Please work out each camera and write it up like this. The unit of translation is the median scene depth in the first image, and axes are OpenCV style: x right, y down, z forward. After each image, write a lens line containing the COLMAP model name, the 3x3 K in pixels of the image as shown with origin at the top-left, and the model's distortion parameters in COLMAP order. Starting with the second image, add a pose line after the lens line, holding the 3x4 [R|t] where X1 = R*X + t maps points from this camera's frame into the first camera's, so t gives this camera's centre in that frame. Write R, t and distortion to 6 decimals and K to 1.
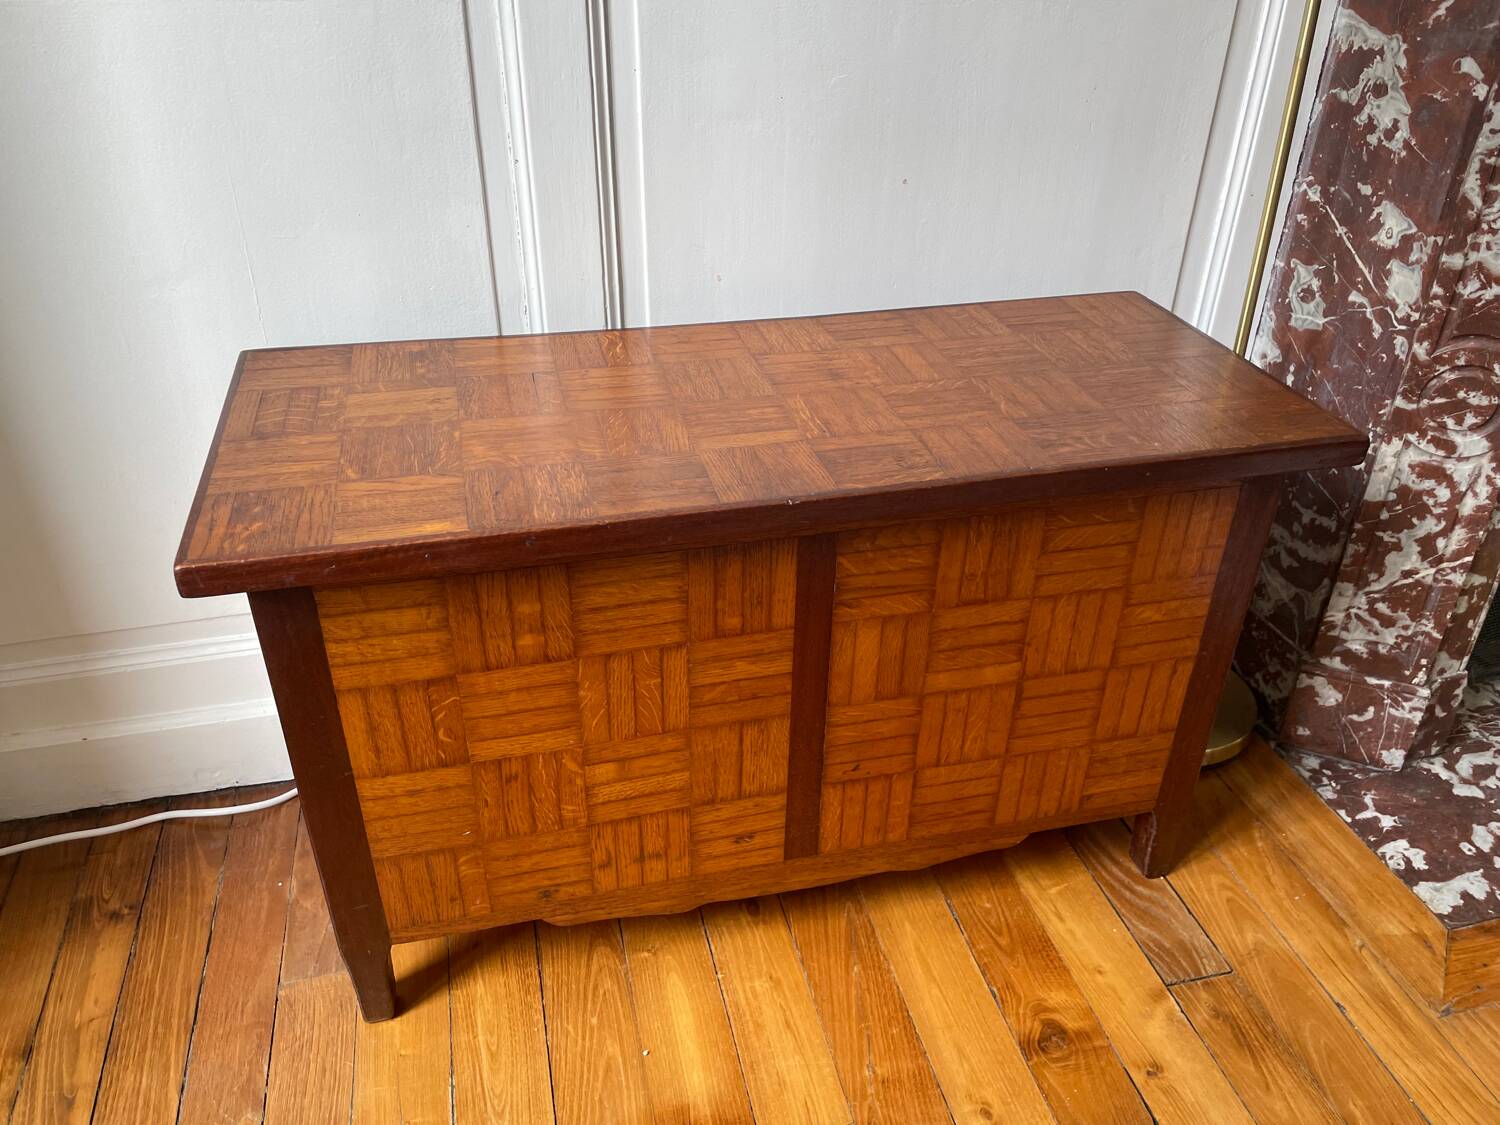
lens RADIAL K [[1147.0, 0, 756.6], [0, 1147.0, 552.0], [0, 0, 1]] dist [0.083415, -0.118539]
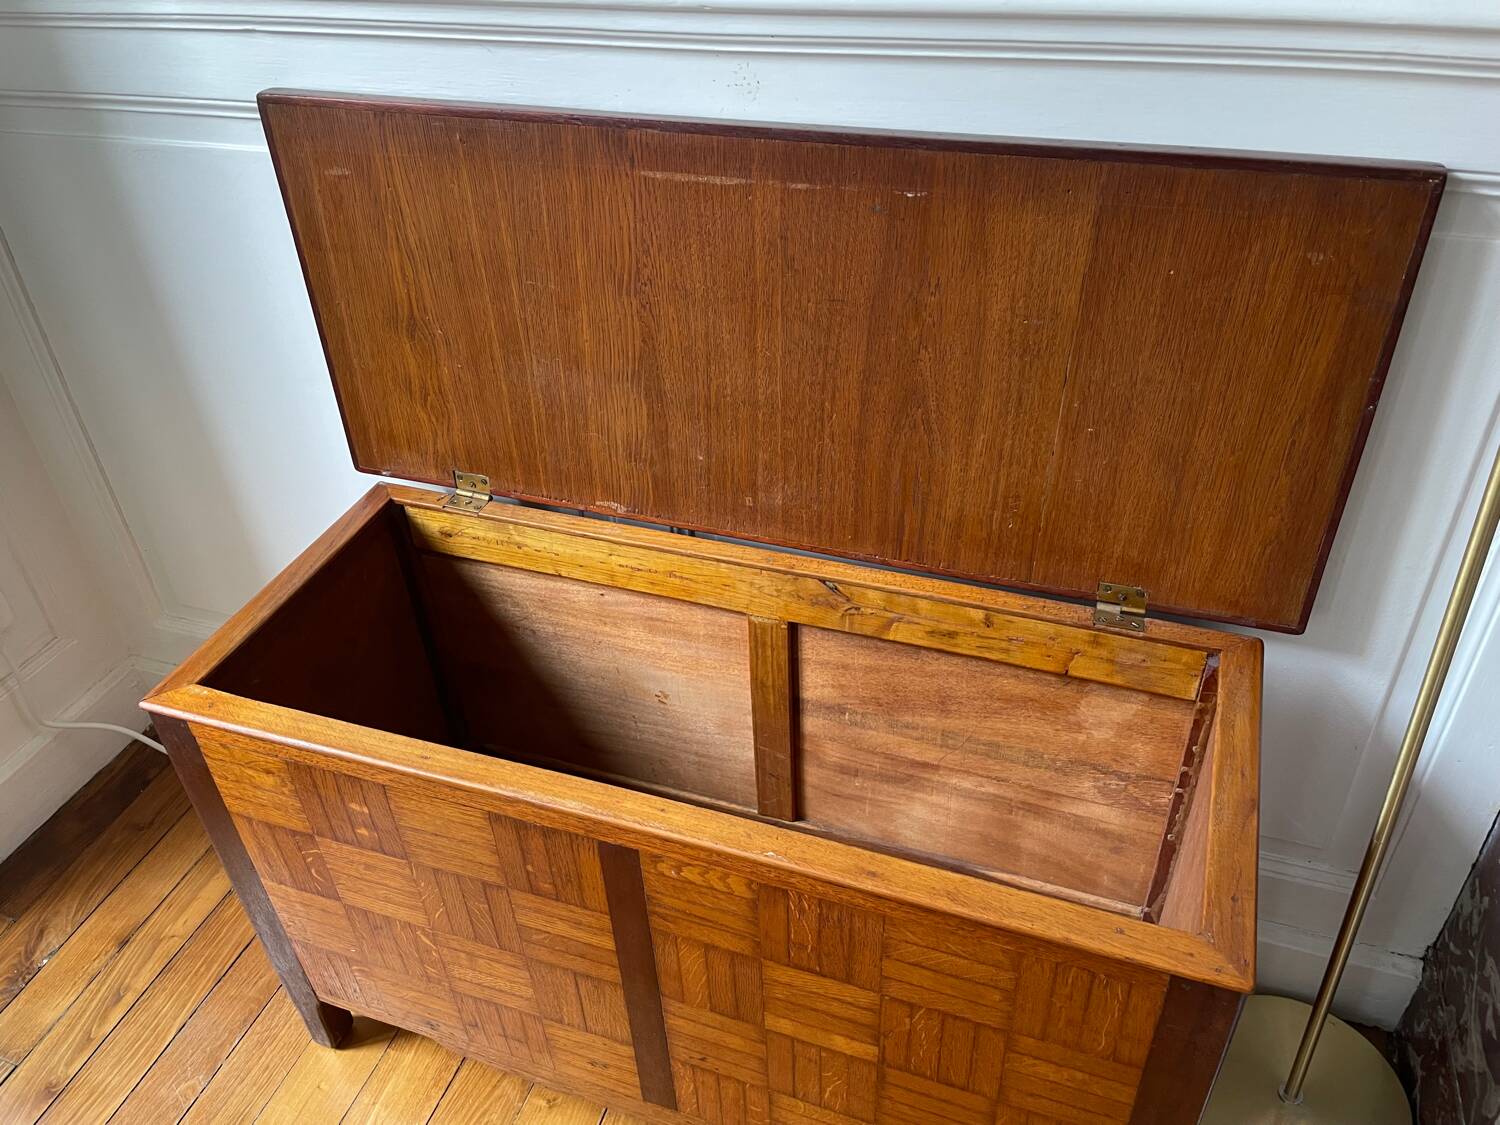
lens RADIAL K [[1147.0, 0, 749.3], [0, 1147.0, 549.6], [0, 0, 1]] dist [0.082127, -0.117237]
pose [[0.831791, 0.284188, -0.476824, 0.434920], [-0.240904, 0.958707, 0.151148, -0.344021], [0.500089, -0.010855, 0.865906, 0.219710]]
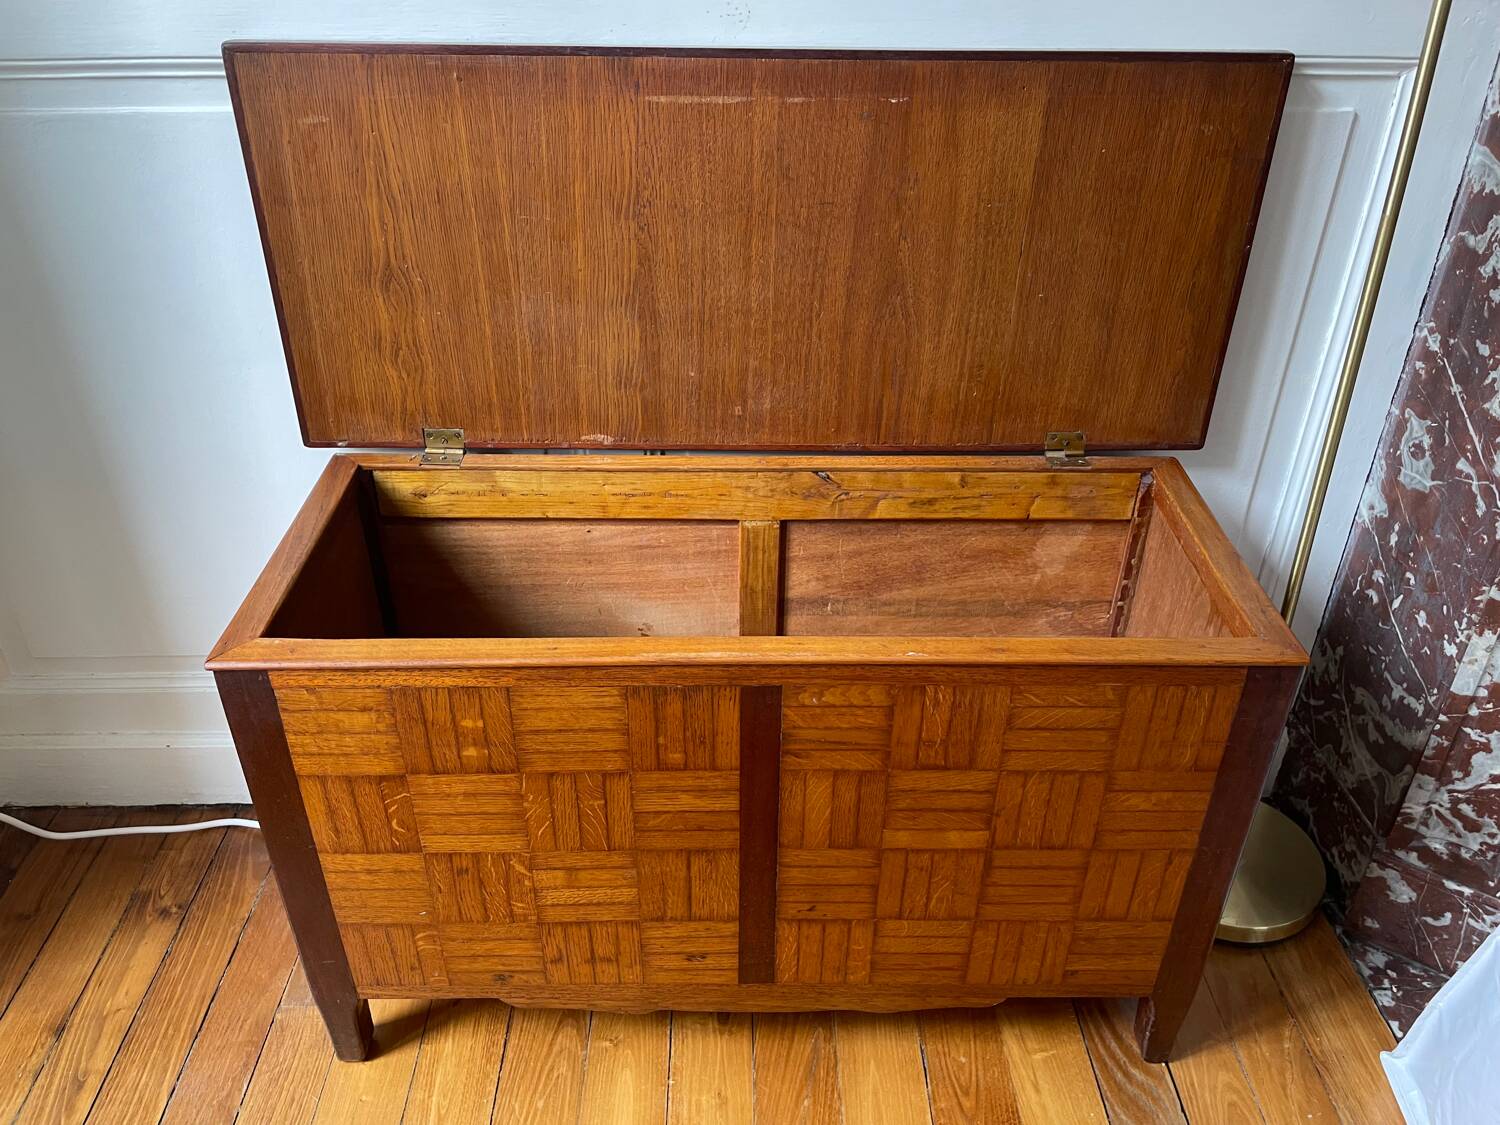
lens RADIAL K [[1147.0, 0, 749.3], [0, 1147.0, 549.6], [0, 0, 1]] dist [0.082127, -0.117237]
pose [[0.972939, 0.113468, -0.201282, 0.195223], [-0.111914, 0.993534, 0.019123, -0.127438], [0.202150, 0.003920, 0.979347, 0.022542]]
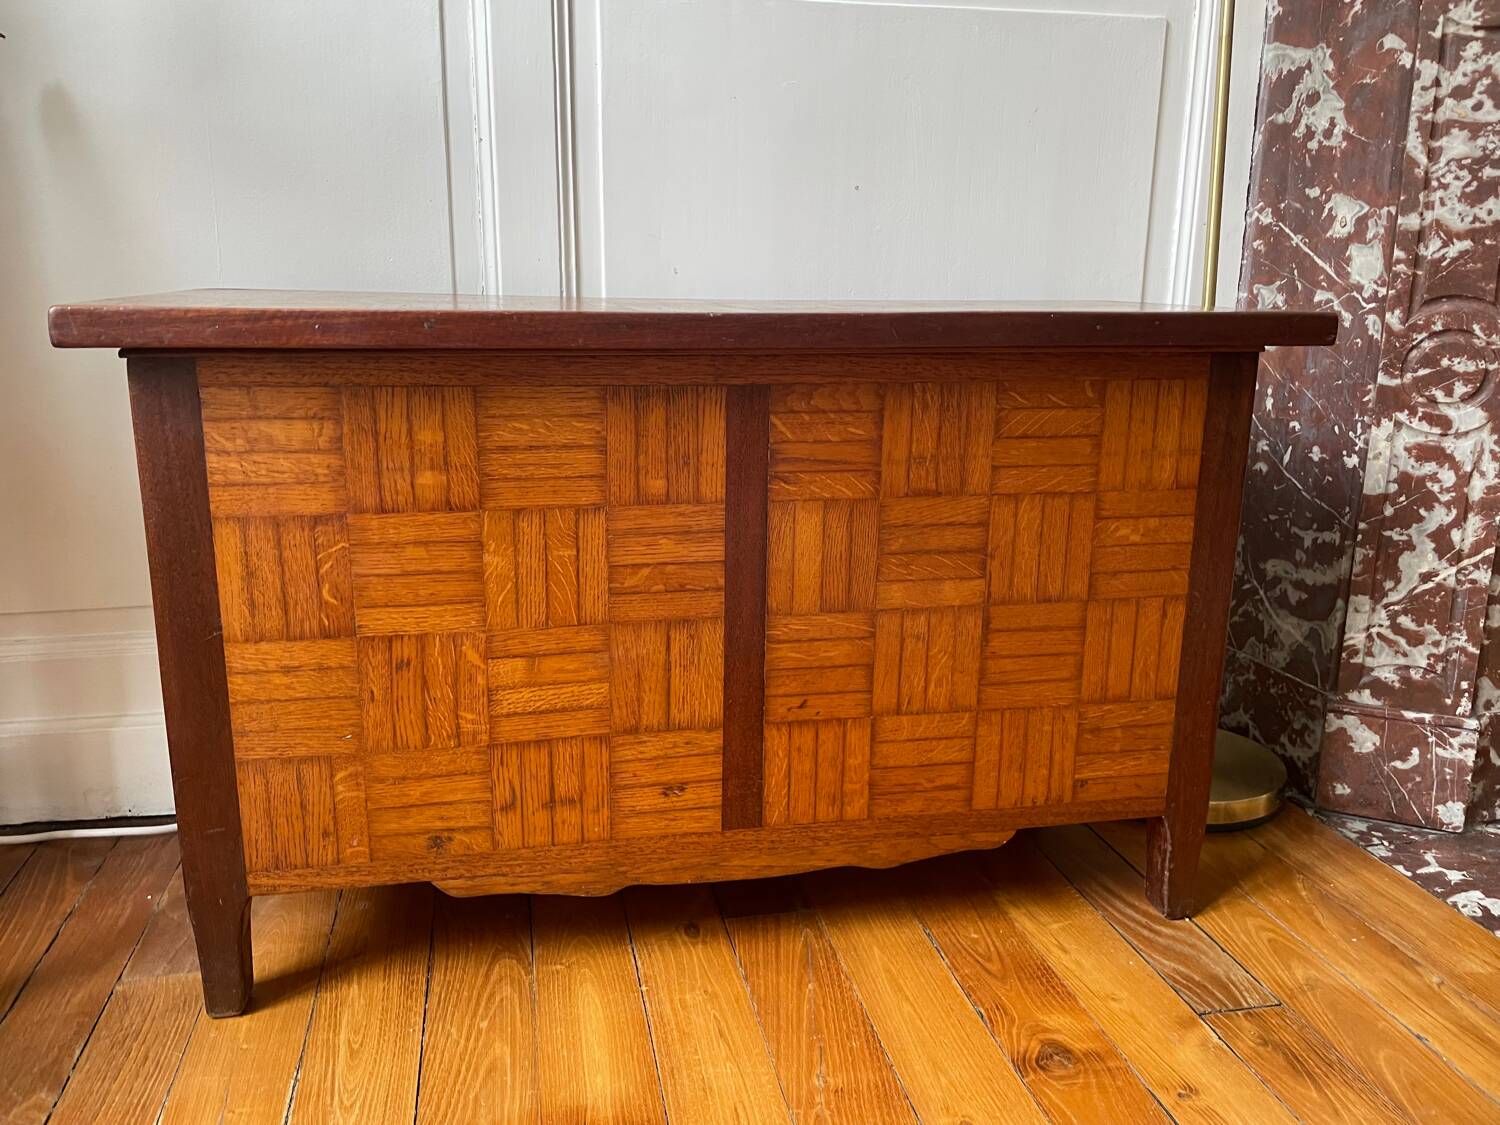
lens RADIAL K [[1143.1, 0, 731.7], [0, 1143.1, 537.4], [0, 0, 1]] dist [0.088365, -0.121659]
pose [[0.998941, 0.002095, -0.045958, 0.071020], [-0.016693, 0.947385, -0.319662, 0.341068], [0.042870, 0.320091, 0.946416, 0.130121]]
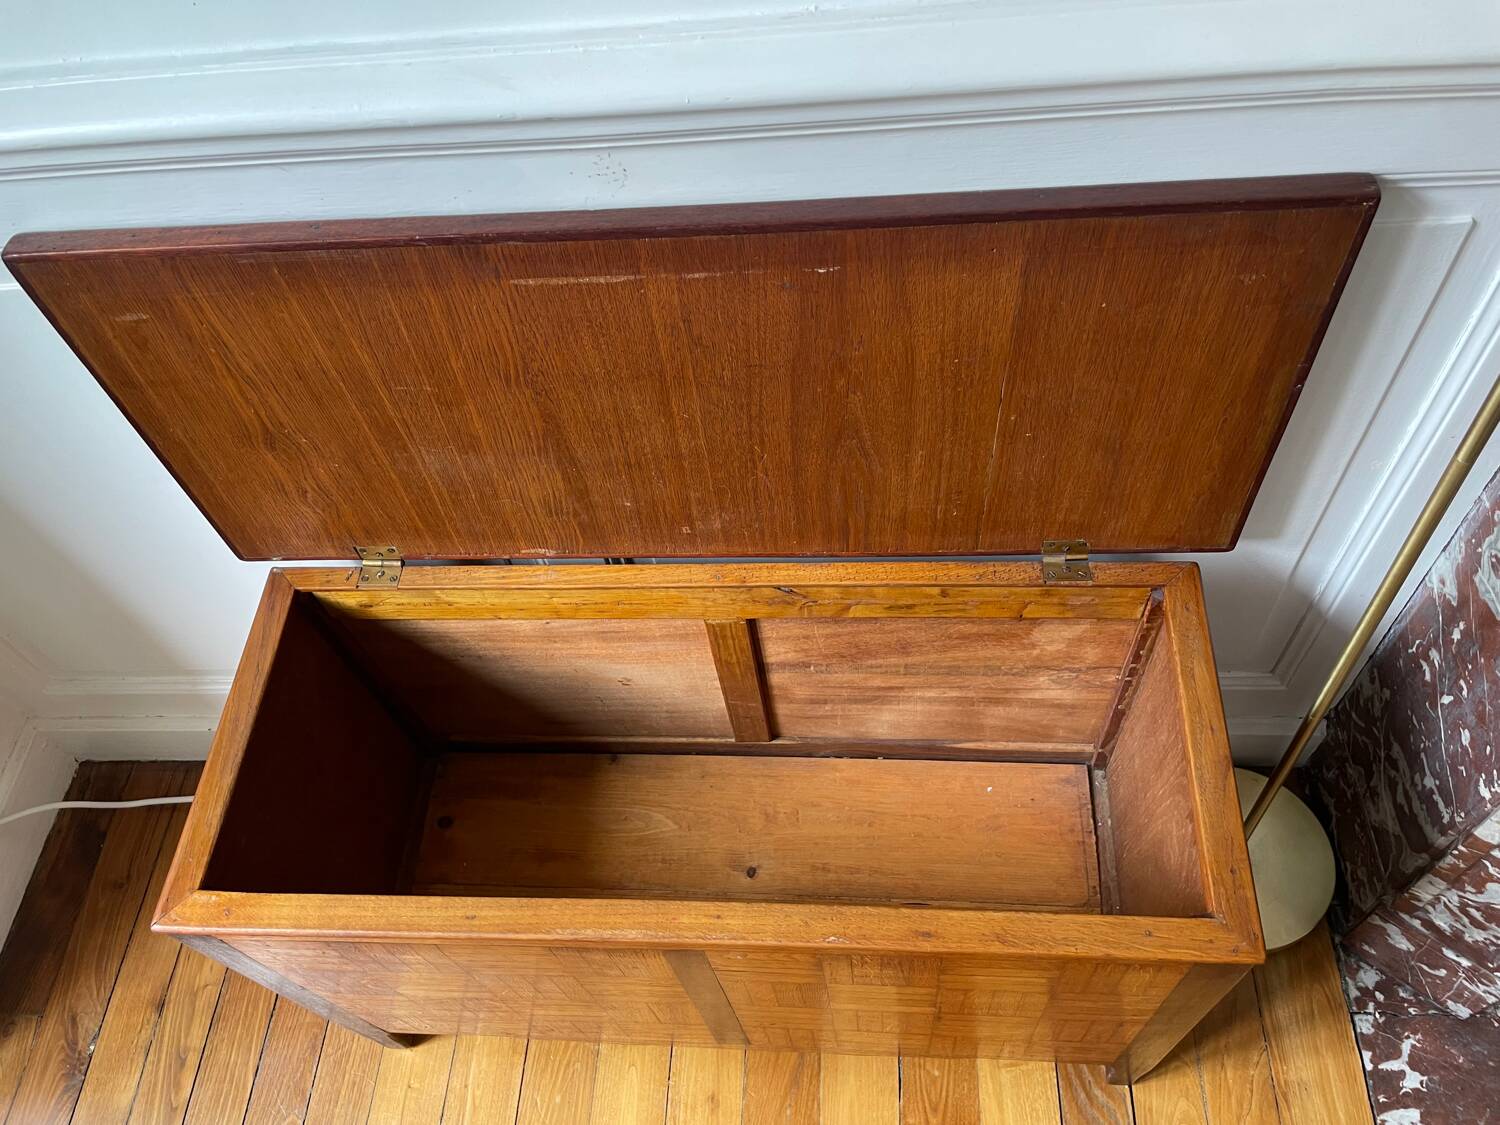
lens RADIAL K [[1148.7, 0, 748.9], [0, 1148.7, 541.9], [0, 0, 1]] dist [0.084356, -0.122446]
pose [[0.947450, 0.182079, -0.263031, 0.257202], [-0.054093, 0.901564, 0.429250, -0.639265], [0.315297, -0.392465, 0.864037, 0.257530]]
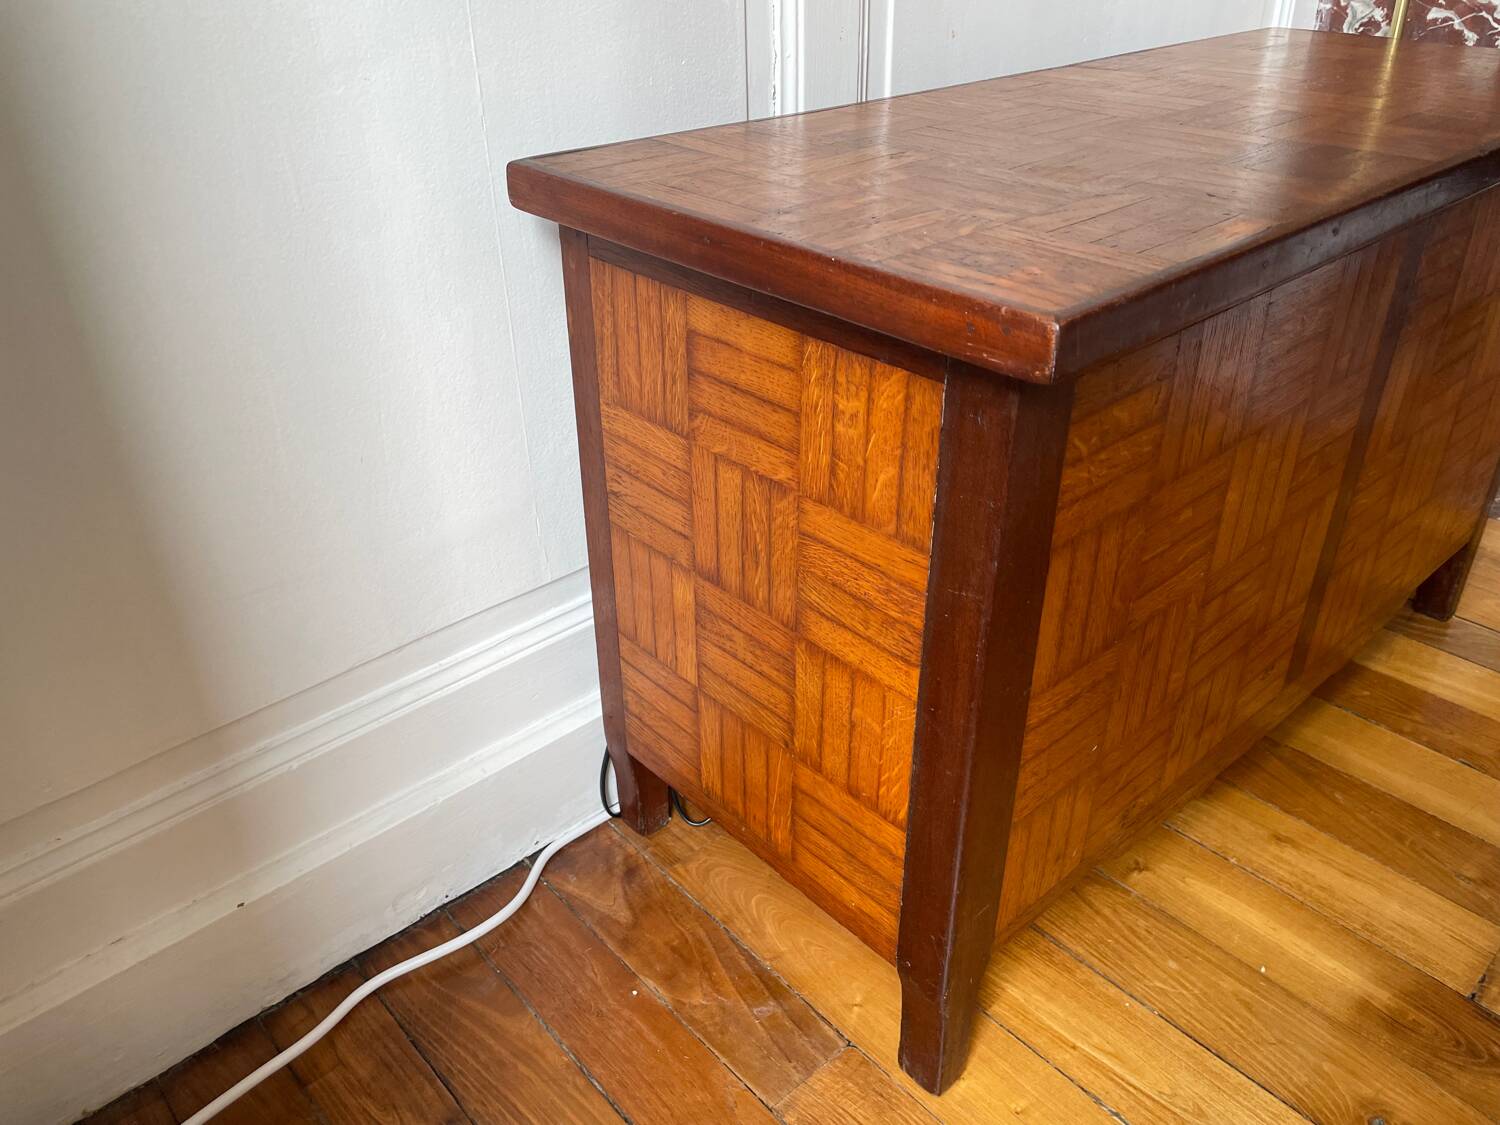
lens RADIAL K [[1148.7, 0, 748.9], [0, 1148.7, 541.9], [0, 0, 1]] dist [0.084356, -0.122446]
pose [[0.881175, -0.259555, 0.395173, -0.621314], [0.271954, 0.961974, 0.025421, 0.043208], [-0.386745, 0.085069, 0.918255, 0.387171]]
